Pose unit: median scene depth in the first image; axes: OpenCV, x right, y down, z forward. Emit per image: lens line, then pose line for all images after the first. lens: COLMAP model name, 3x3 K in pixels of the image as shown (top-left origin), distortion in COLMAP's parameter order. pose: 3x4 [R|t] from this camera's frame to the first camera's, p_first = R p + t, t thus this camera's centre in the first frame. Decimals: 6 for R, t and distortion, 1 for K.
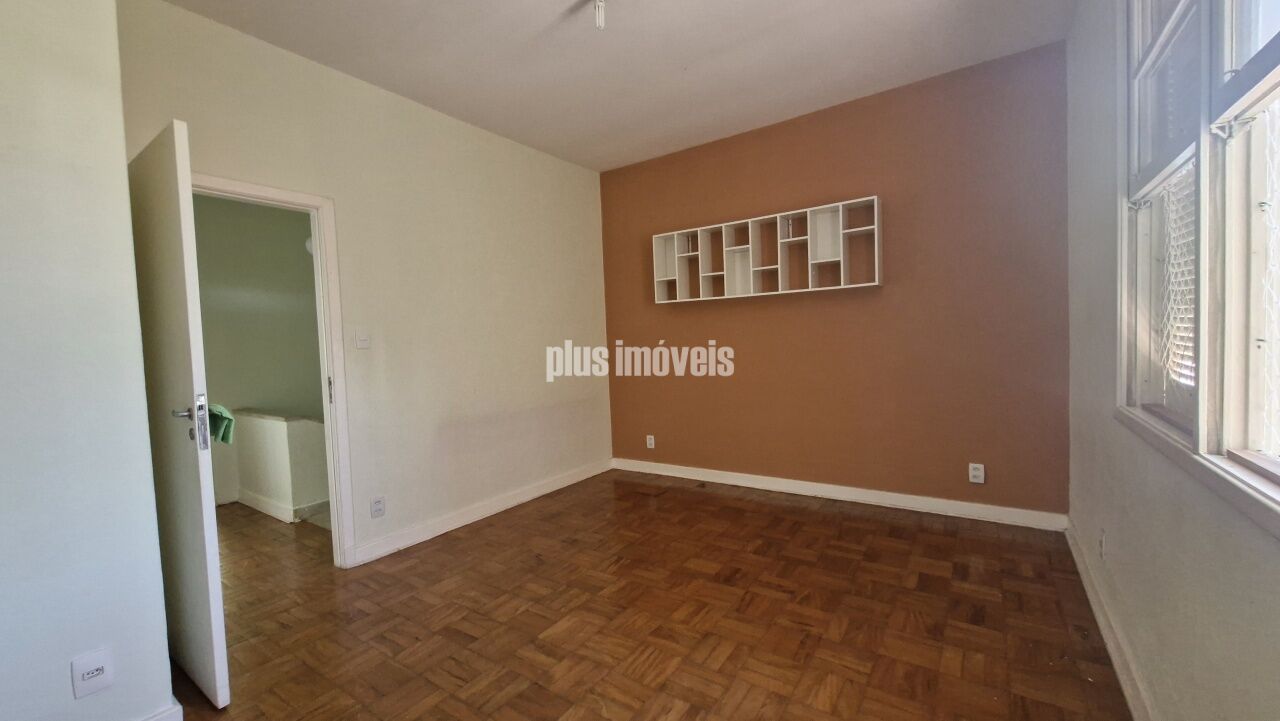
lens RADIAL K [[502.7, 0, 640.0], [0, 502.7, 360.5], [0, 0, 1]] dist [-0.000009, -0.000001]
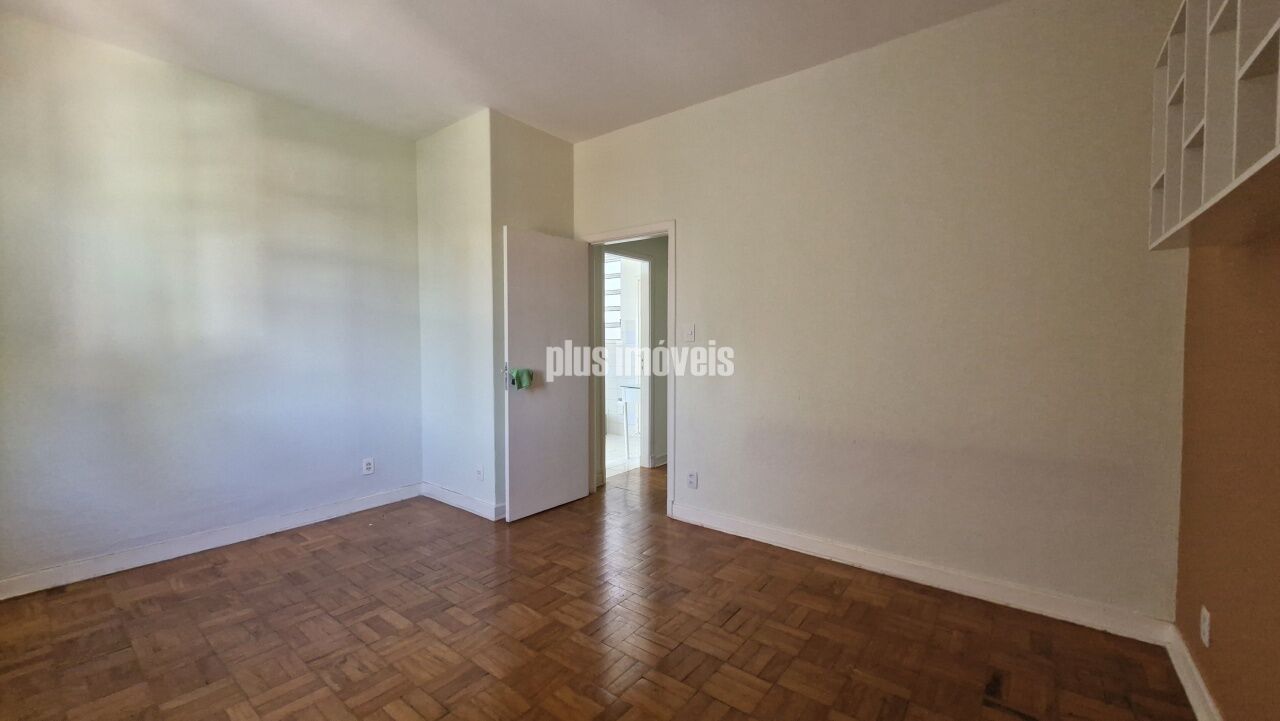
lens RADIAL K [[502.7, 0, 640.0], [0, 502.7, 360.5], [0, 0, 1]] dist [-0.000009, -0.000001]
pose [[-0.058407, 0.072746, -0.995639, 0.639658], [-0.045656, 0.996103, 0.075458, -0.064008], [0.997248, 0.049865, -0.054859, 0.974671]]
